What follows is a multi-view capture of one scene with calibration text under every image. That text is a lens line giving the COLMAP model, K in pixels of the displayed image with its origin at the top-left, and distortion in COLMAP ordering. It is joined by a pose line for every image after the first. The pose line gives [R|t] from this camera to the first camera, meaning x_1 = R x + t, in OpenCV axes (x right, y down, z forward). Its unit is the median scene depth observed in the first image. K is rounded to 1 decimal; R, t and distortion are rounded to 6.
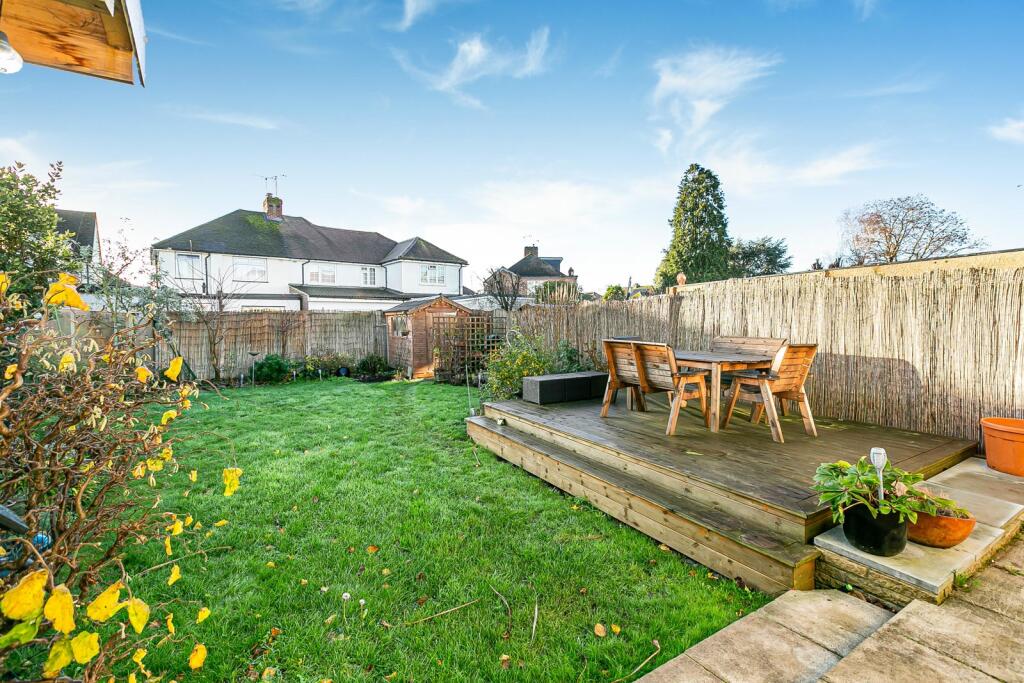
lens RADIAL K [[467.1, 0, 509.0], [0, 467.1, 334.8], [0, 0, 1]] dist [0.000360, -0.000366]
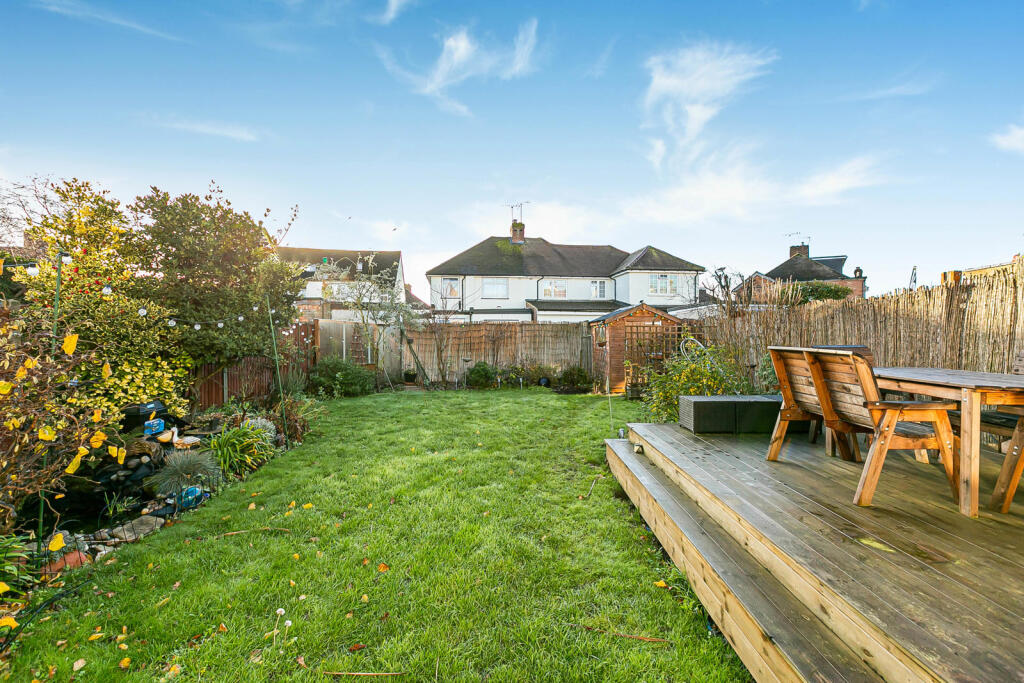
lens RADIAL K [[467.1, 0, 509.0], [0, 467.1, 334.8], [0, 0, 1]] dist [0.000360, -0.000366]
pose [[0.853428, 0.003067, -0.521202, 0.114630], [-0.021618, 0.999330, -0.029517, 0.010557], [0.520763, 0.036458, 0.852923, 0.105418]]
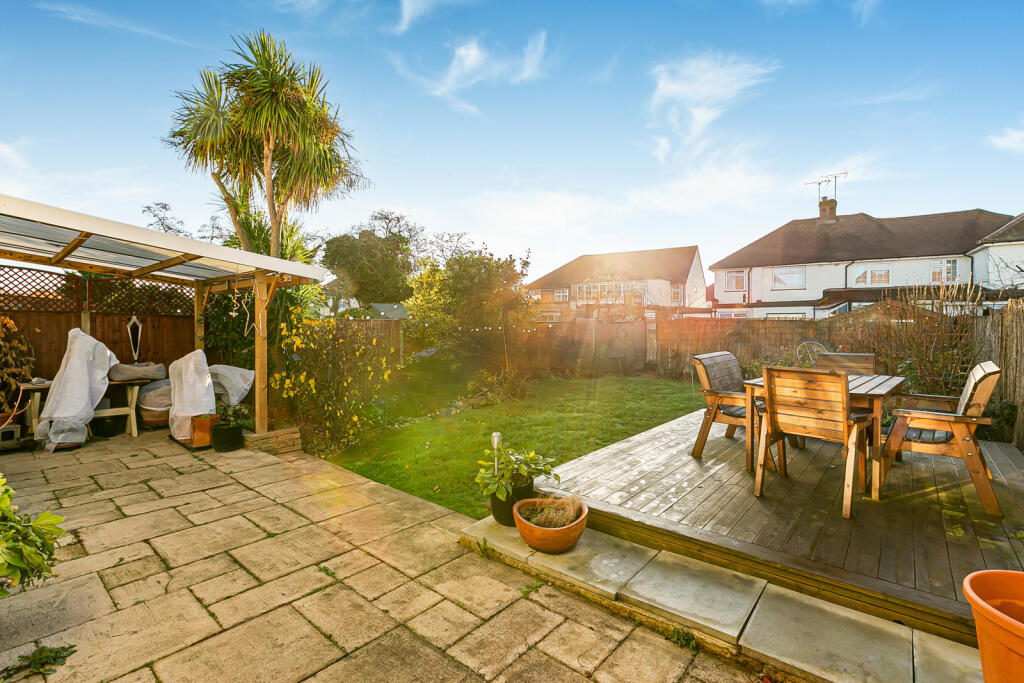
lens RADIAL K [[464.4, 0, 489.1], [0, 464.4, 338.0], [0, 0, 1]] dist [0.000769, 0.000034]
pose [[0.272104, 0.028581, -0.961843, 0.469335], [-0.035496, 0.999177, 0.019649, -0.007069], [0.961613, 0.028795, 0.272895, 0.150867]]
